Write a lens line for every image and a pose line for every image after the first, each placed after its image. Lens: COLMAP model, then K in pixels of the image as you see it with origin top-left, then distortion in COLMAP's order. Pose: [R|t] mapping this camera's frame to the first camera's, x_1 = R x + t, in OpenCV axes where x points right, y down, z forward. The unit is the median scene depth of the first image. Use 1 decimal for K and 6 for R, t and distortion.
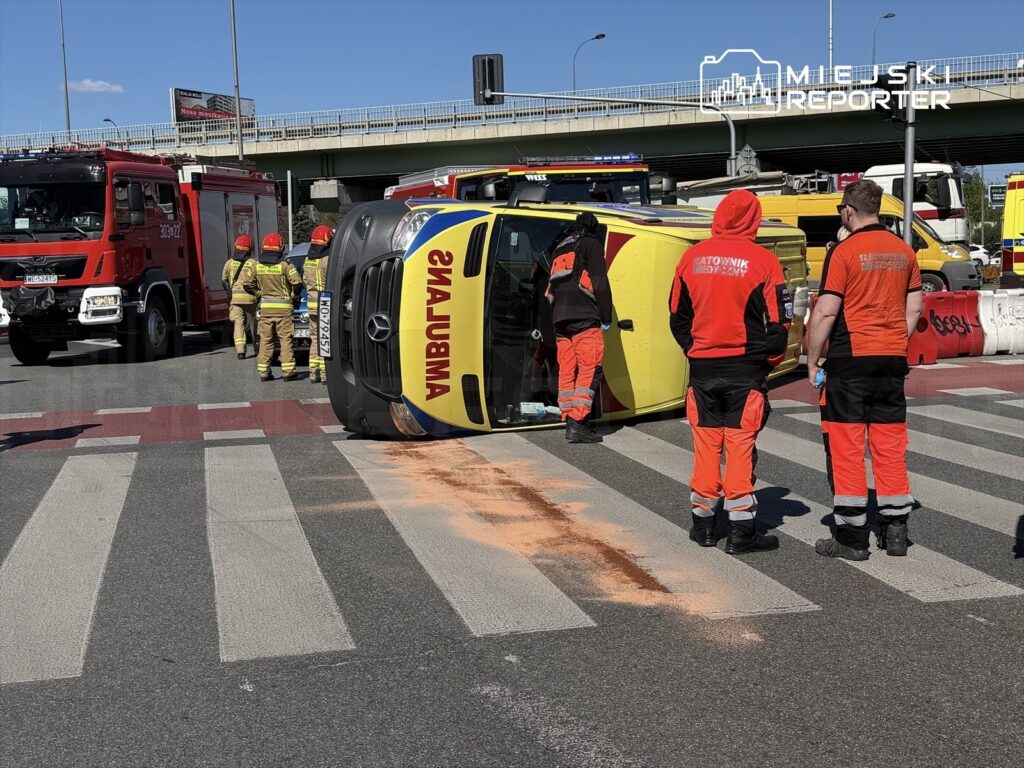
lens RADIAL K [[1486.4, 0, 512.0], [0, 1486.4, 384.0], [0, 0, 1]] dist [0.132527, 0.101353]
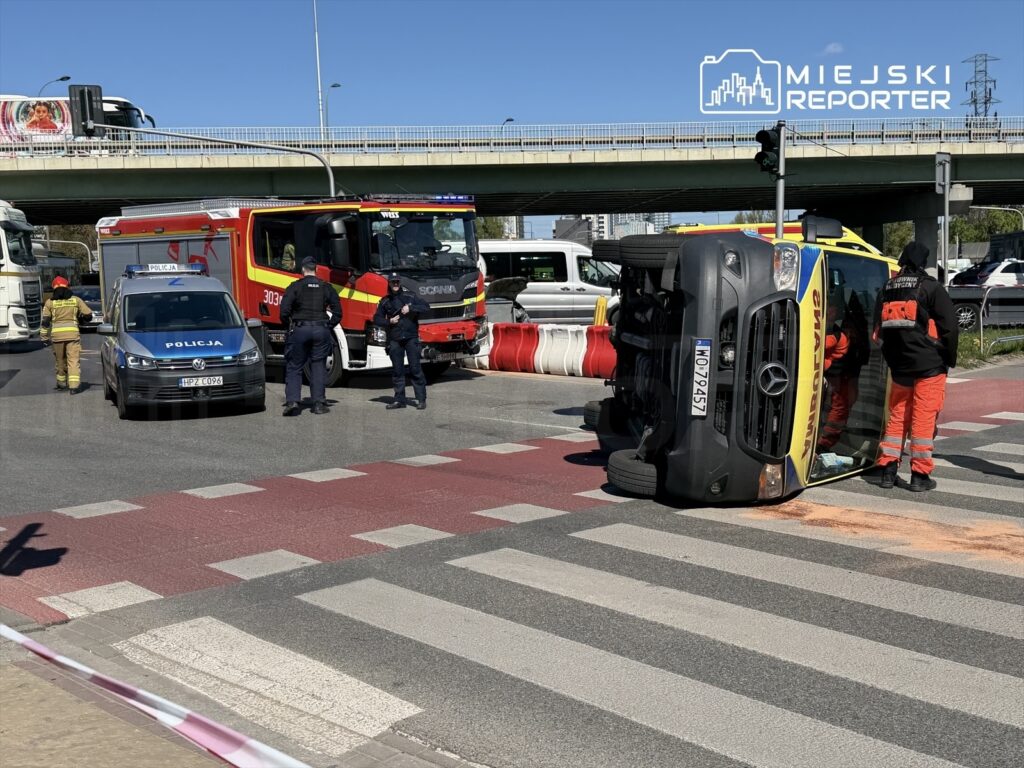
lens RADIAL K [[1255.3, 0, 512.0], [0, 1255.3, 384.0], [0, 0, 1]] dist [0.465966, -1.615871]
pose [[0.880626, -0.037322, 0.472340, -0.315737], [0.043154, 0.999067, -0.001515, -0.022285], [-0.471843, 0.021718, 0.881415, 0.227326]]
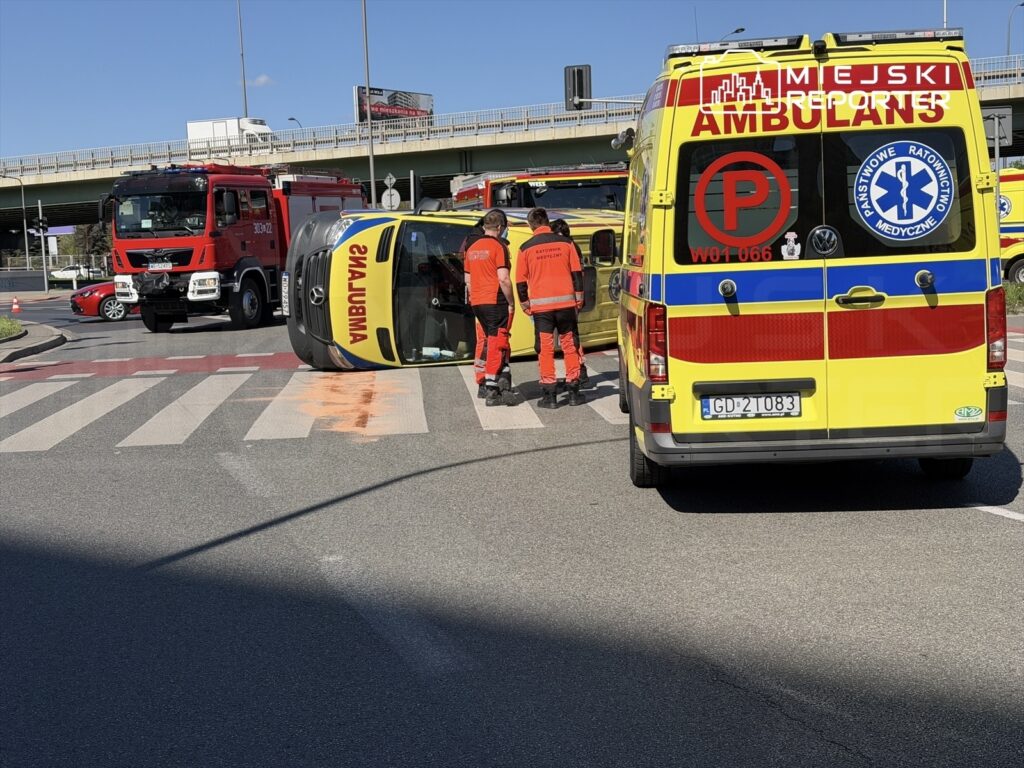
lens RADIAL K [[1541.6, 0, 512.0], [0, 1541.6, 384.0], [0, 0, 1]] dist [0.176356, -0.053717]
pose [[0.989911, 0.007146, -0.141512, 0.181801], [-0.006388, 0.999963, 0.005810, 0.022898], [0.141549, -0.004847, 0.989919, -0.293705]]
